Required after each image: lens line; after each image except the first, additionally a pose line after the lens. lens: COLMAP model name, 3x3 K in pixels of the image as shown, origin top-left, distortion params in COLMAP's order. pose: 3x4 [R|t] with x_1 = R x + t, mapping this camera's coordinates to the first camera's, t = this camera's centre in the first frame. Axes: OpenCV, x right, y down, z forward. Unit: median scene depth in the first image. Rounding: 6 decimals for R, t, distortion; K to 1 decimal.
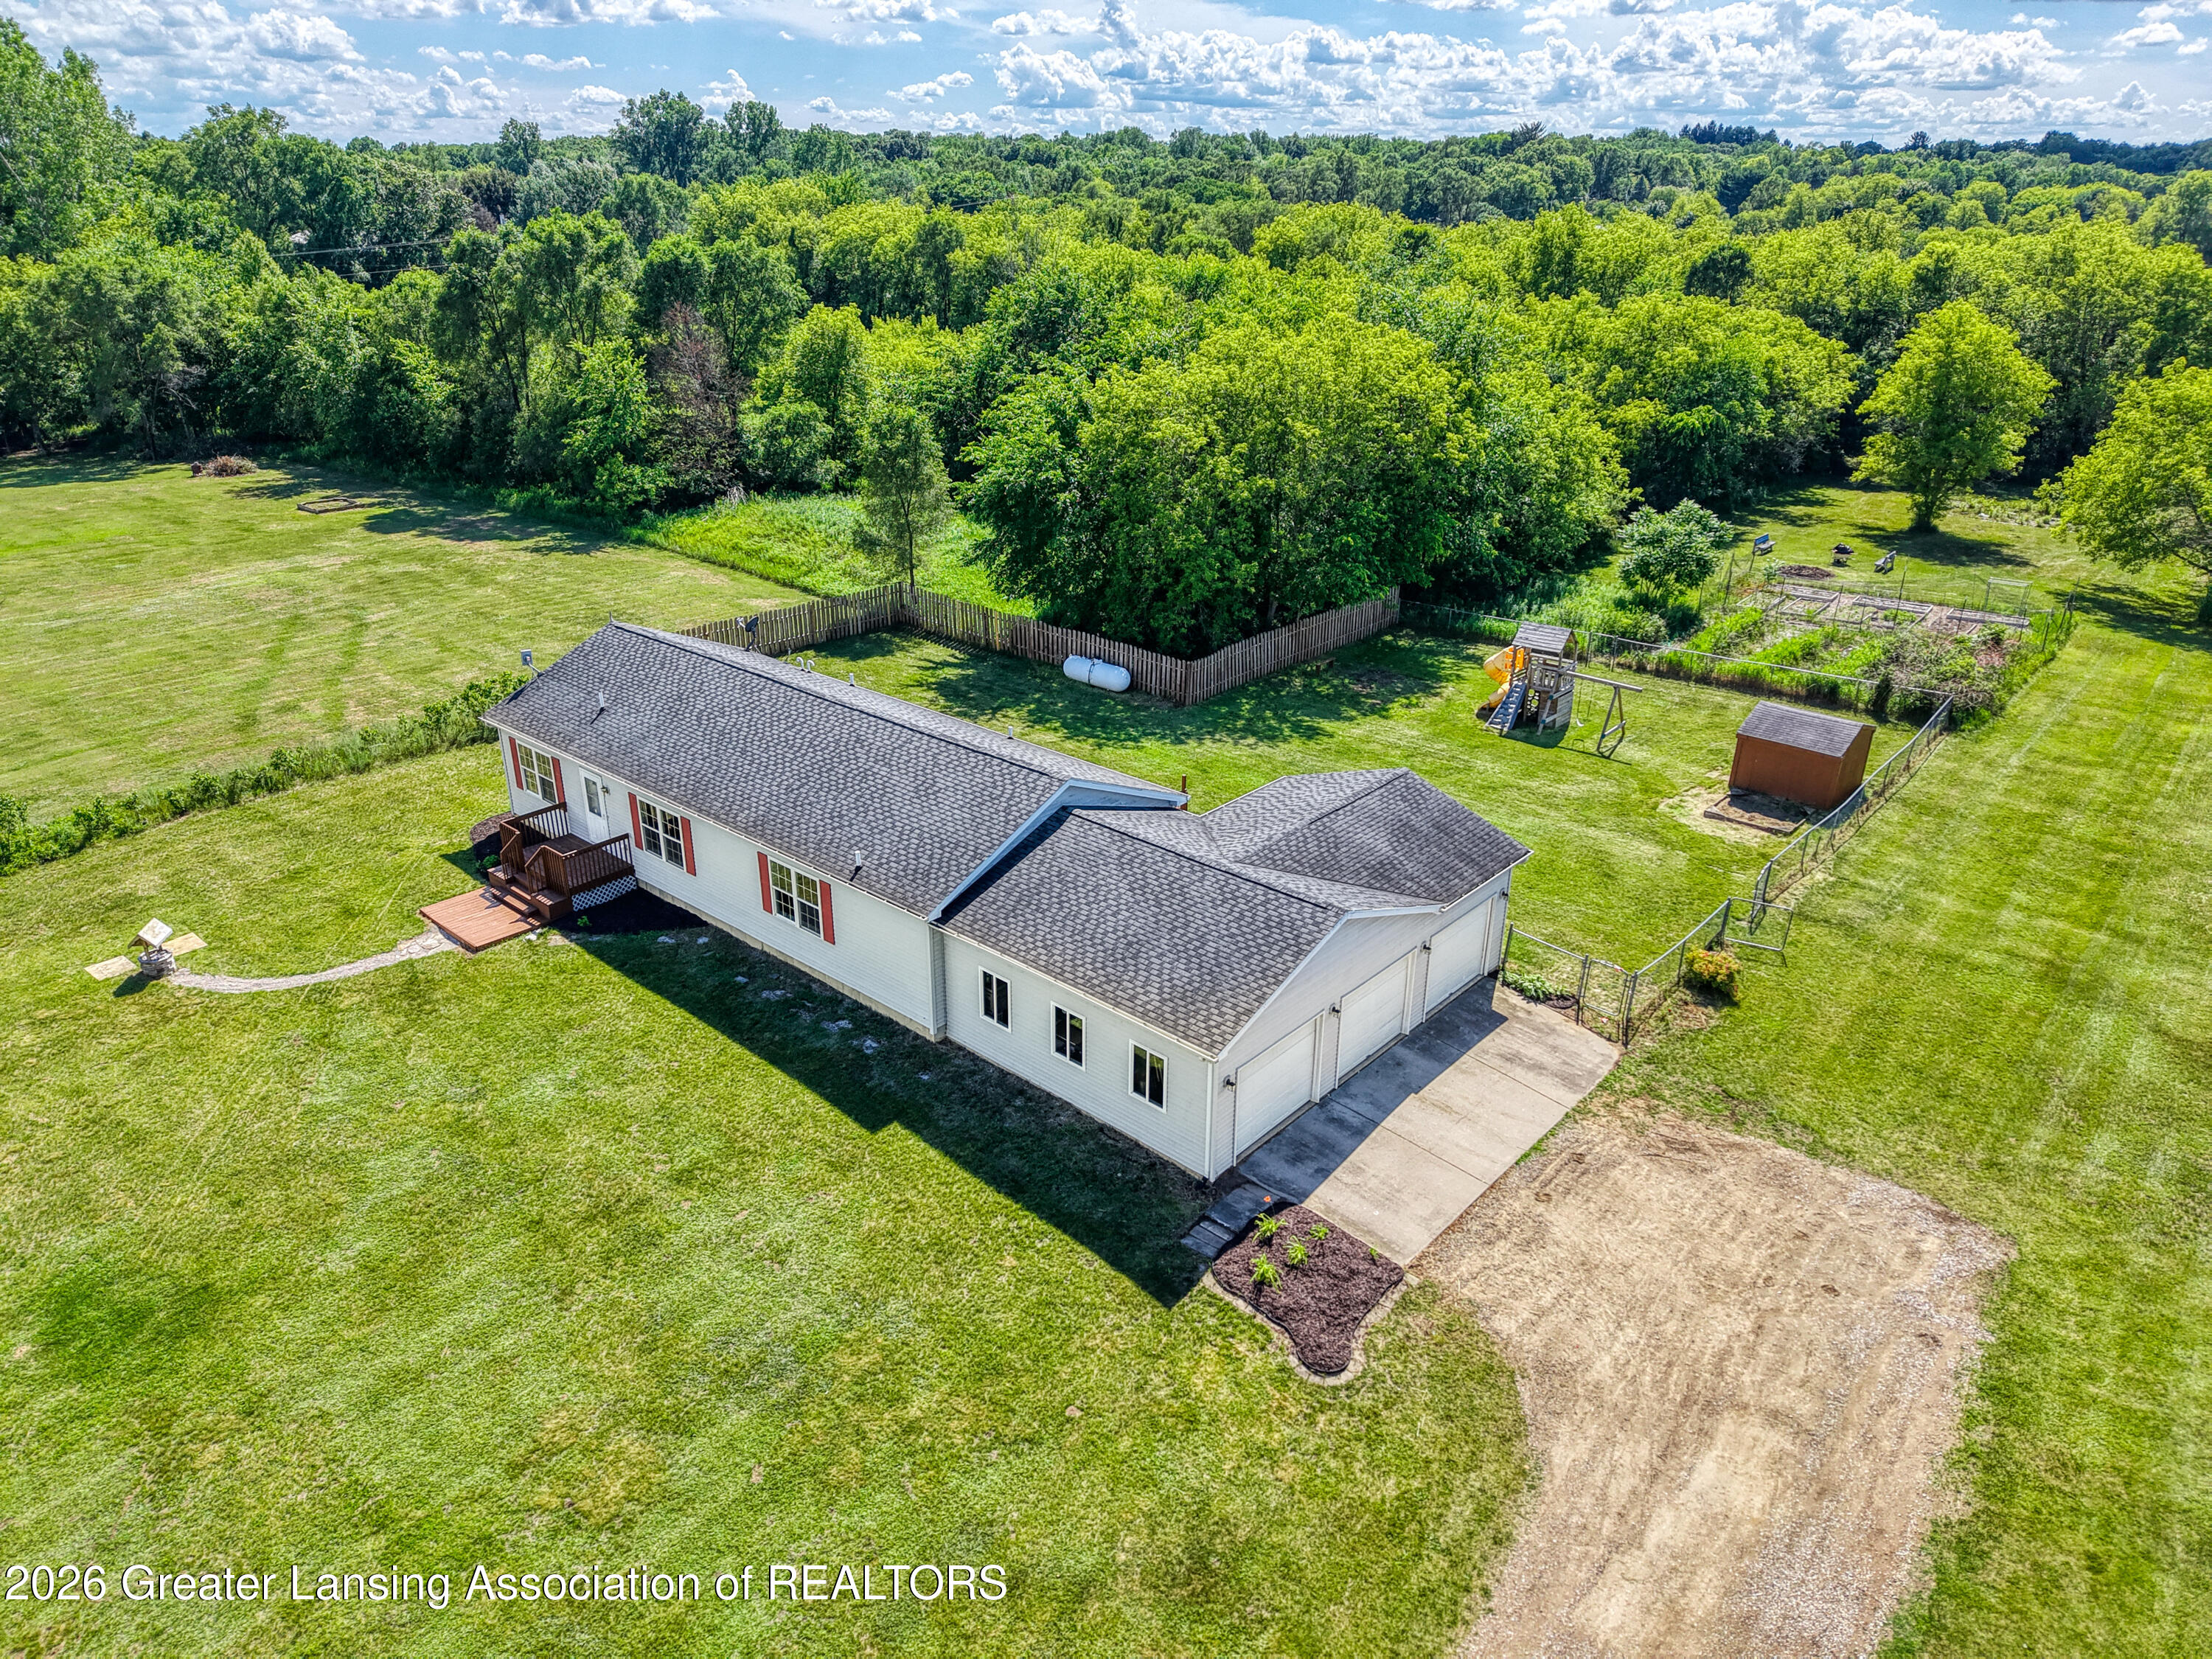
lens RADIAL K [[1474.6, 0, 1106.0], [0, 1474.6, 829.5], [0, 0, 1]] dist [0.021190, -0.011462]
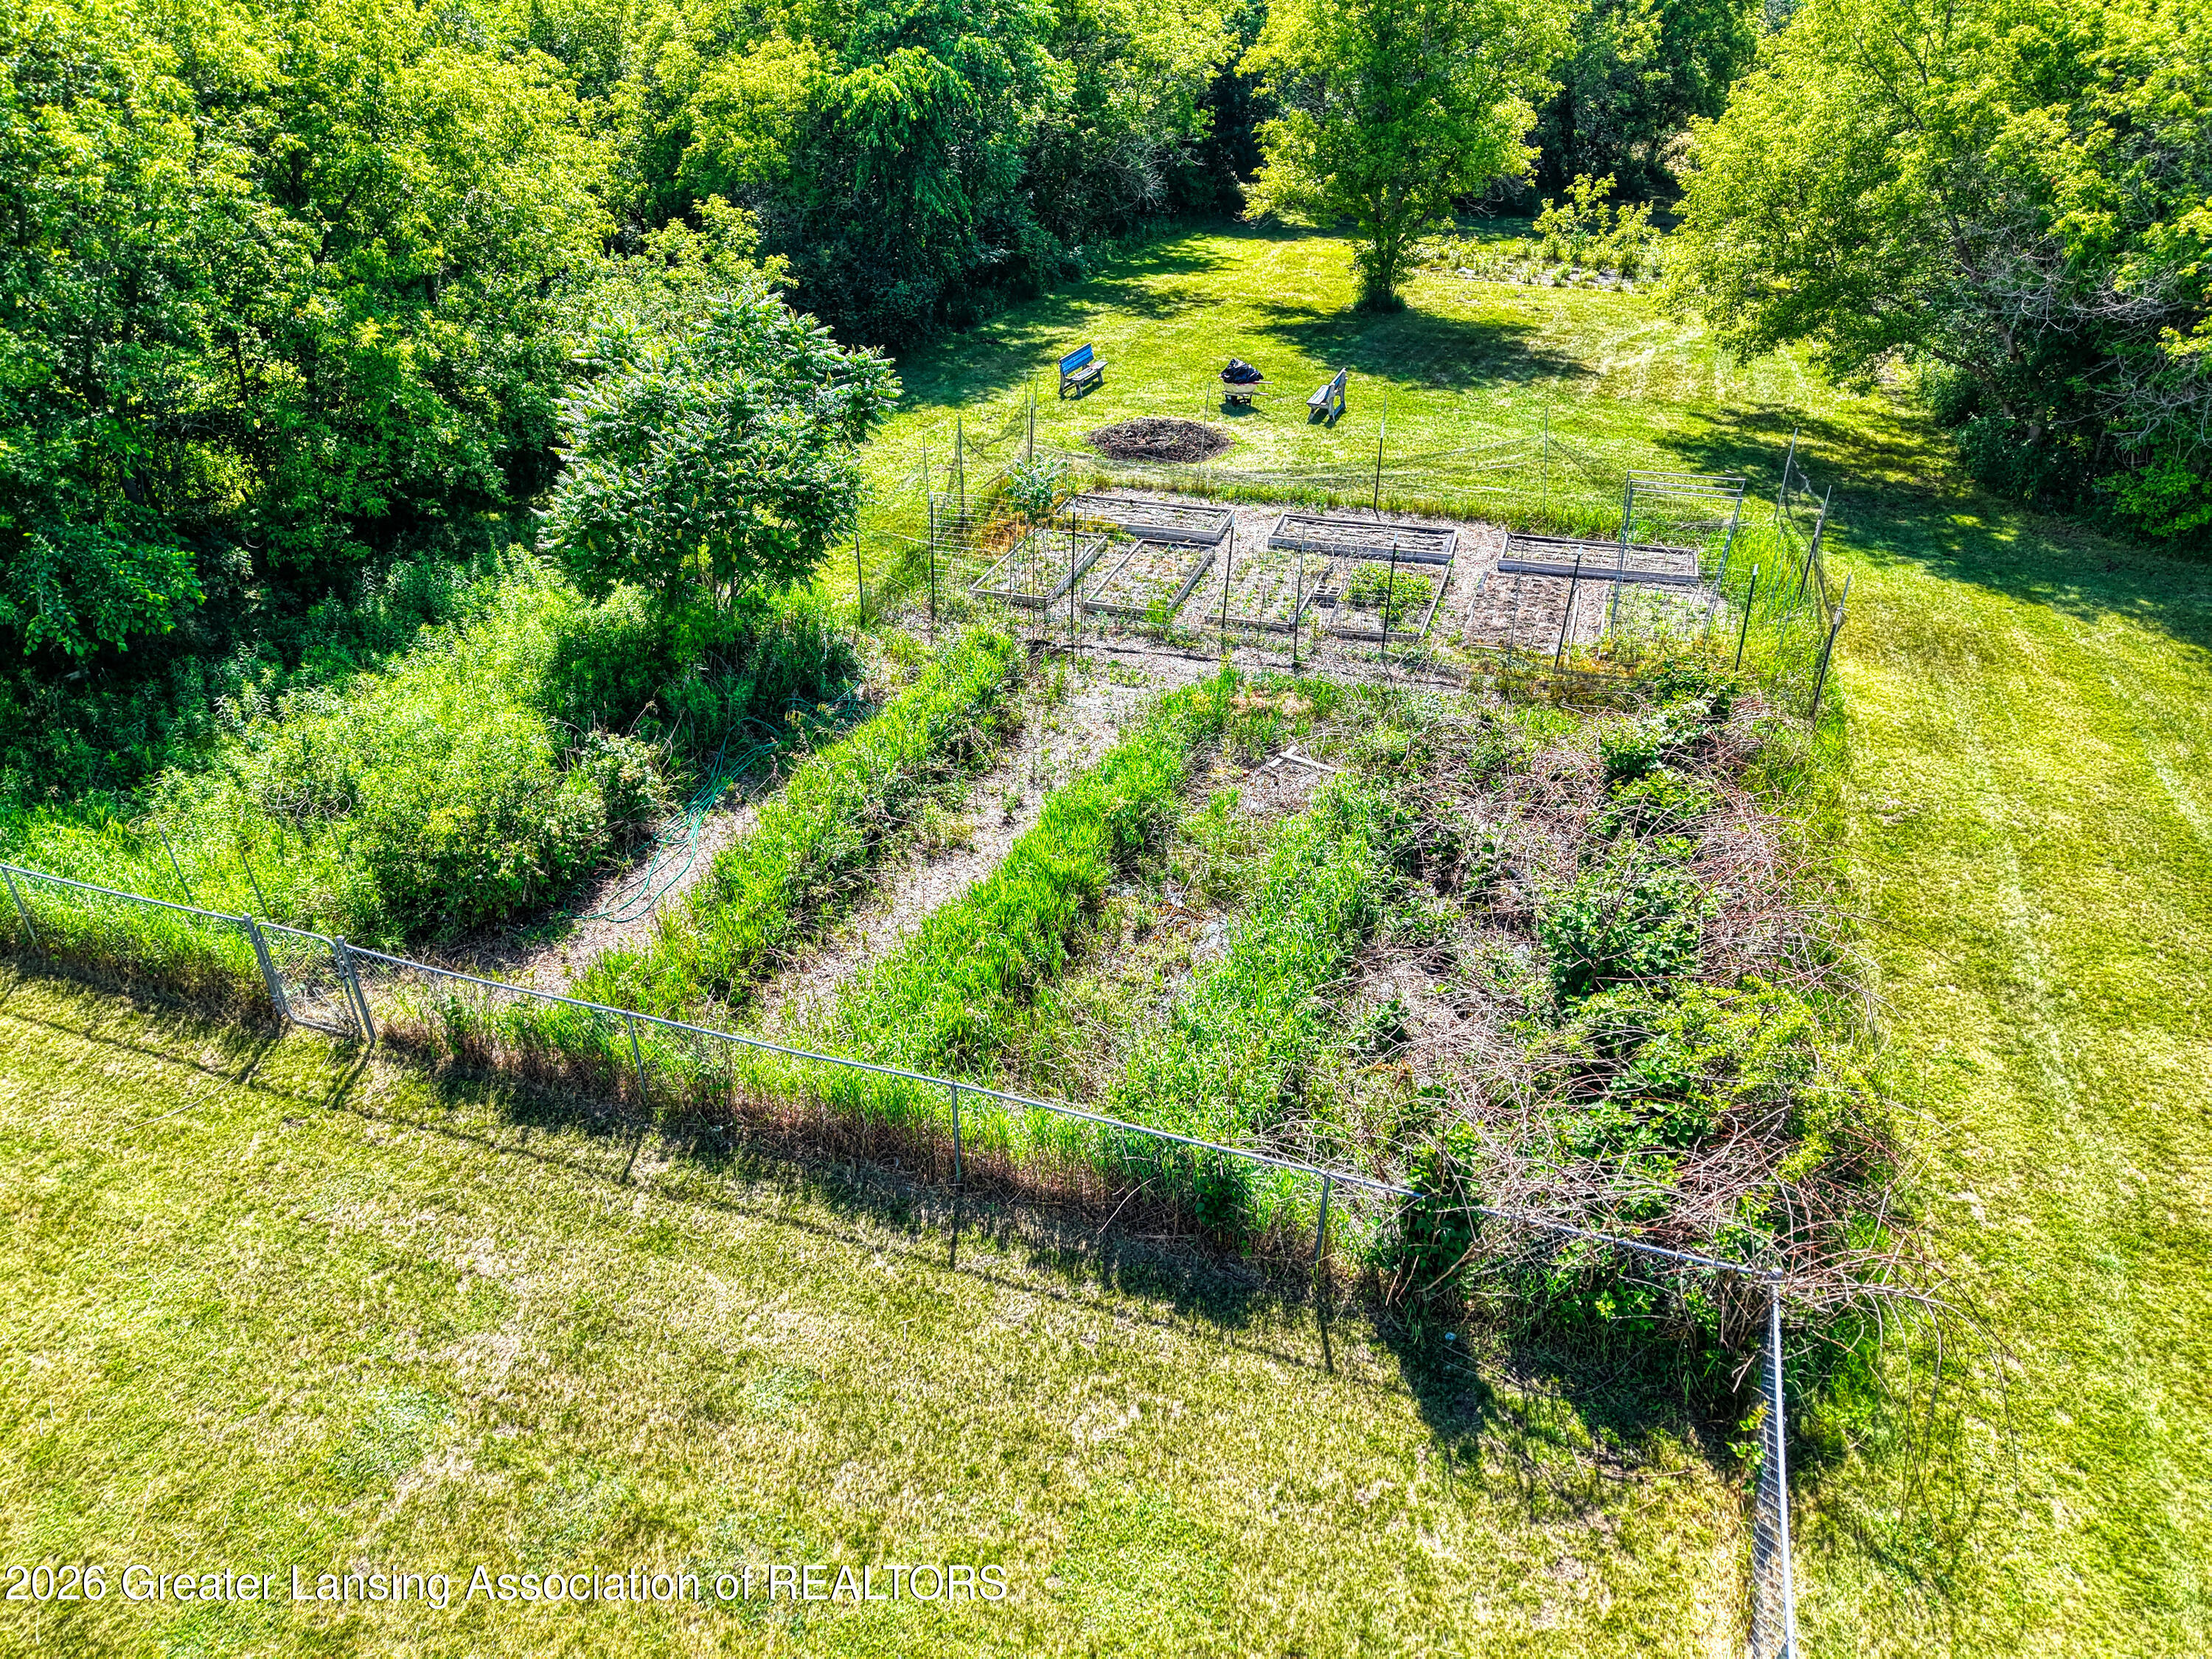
lens RADIAL K [[1474.6, 0, 1106.0], [0, 1474.6, 829.5], [0, 0, 1]] dist [0.021190, -0.011462]
pose [[0.936943, -0.177797, 0.300876, 0.373878], [0.136835, 0.978816, 0.152300, -0.158110], [-0.321581, -0.101526, 0.941424, 0.720109]]
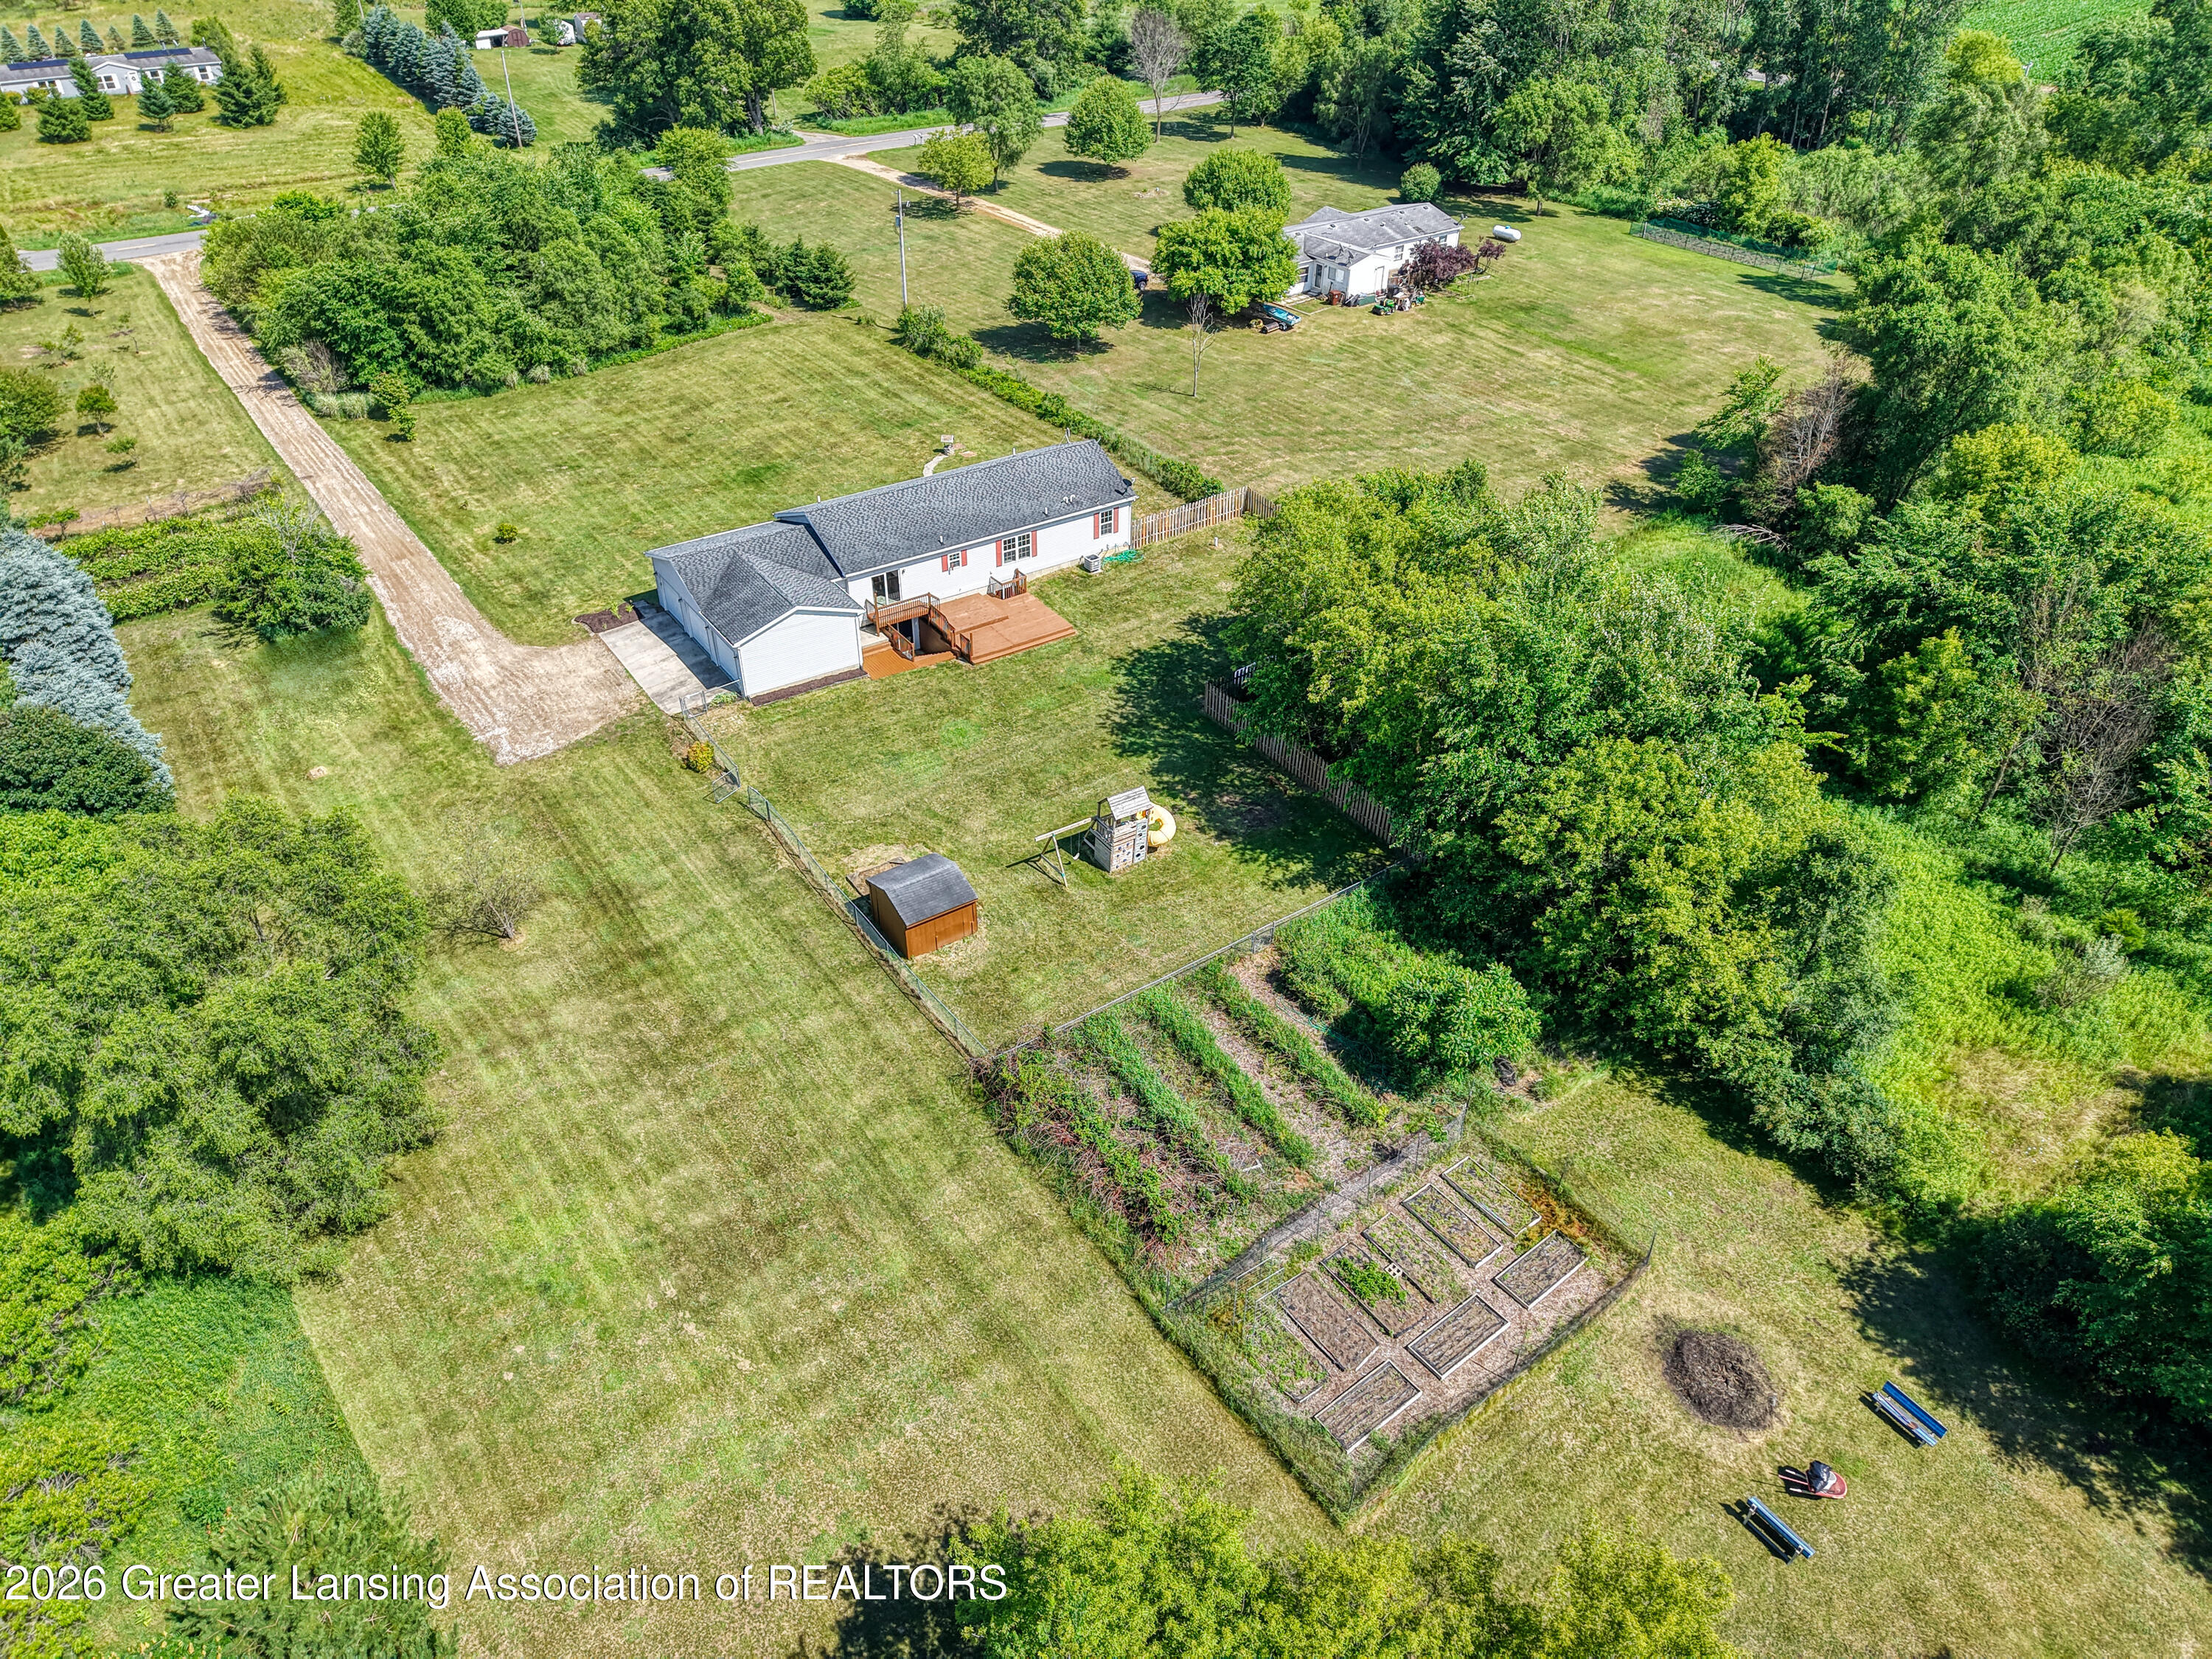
lens RADIAL K [[1474.6, 0, 1106.0], [0, 1474.6, 829.5], [0, 0, 1]] dist [0.021190, -0.011462]
pose [[-0.245918, 0.573493, -0.781428, 1.031430], [-0.402045, 0.673214, 0.620599, -0.702166], [0.881978, 0.466786, 0.065014, 0.776691]]
